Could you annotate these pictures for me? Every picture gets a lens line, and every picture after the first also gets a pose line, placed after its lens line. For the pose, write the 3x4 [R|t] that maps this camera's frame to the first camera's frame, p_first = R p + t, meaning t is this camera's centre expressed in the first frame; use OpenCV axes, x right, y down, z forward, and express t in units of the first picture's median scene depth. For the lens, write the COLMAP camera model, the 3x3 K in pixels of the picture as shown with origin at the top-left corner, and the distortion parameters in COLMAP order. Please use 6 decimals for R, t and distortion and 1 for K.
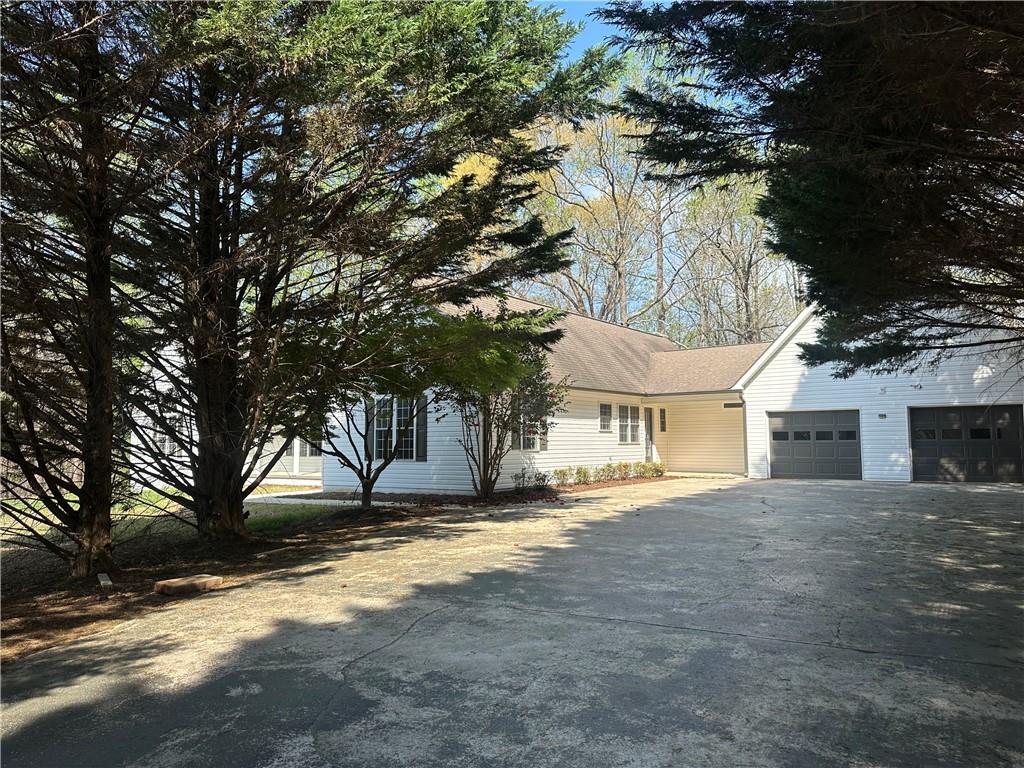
lens RADIAL K [[724.8, 0, 512.0], [0, 724.8, 384.0], [0, 0, 1]] dist [0.137279, -0.192813]
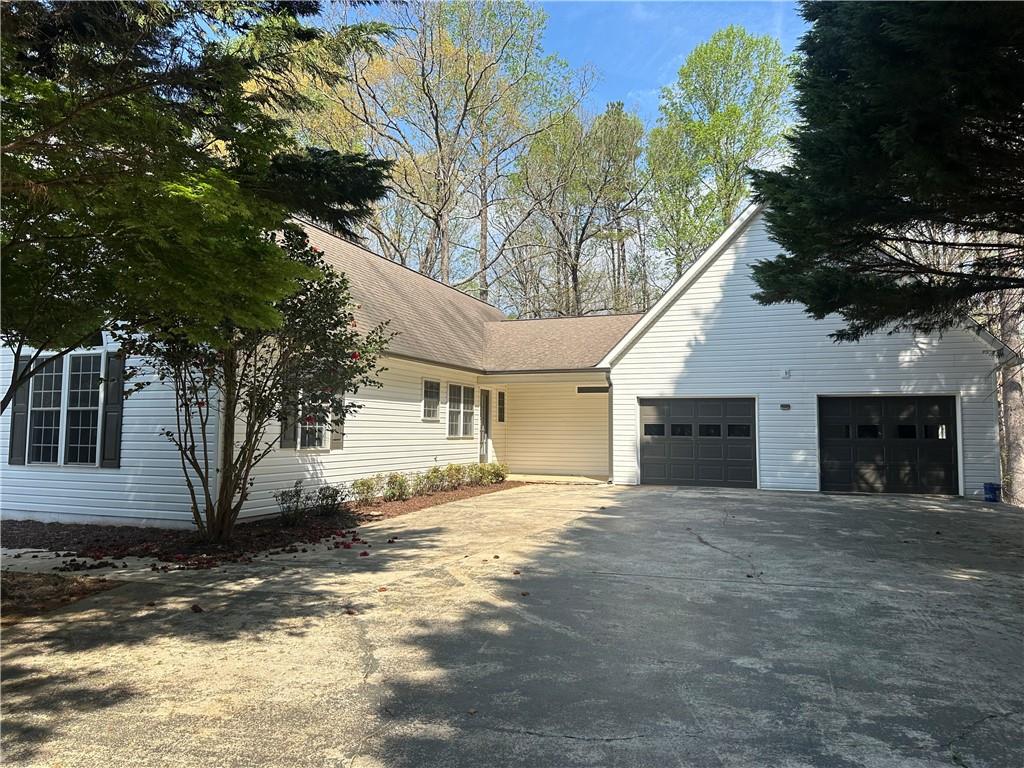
lens RADIAL K [[724.8, 0, 512.0], [0, 724.8, 384.0], [0, 0, 1]] dist [0.137279, -0.192813]
pose [[0.963948, 0.031858, 0.264178, 0.018719], [-0.035555, 0.999325, 0.009224, 0.021887], [-0.263706, -0.018284, 0.964430, 0.318326]]
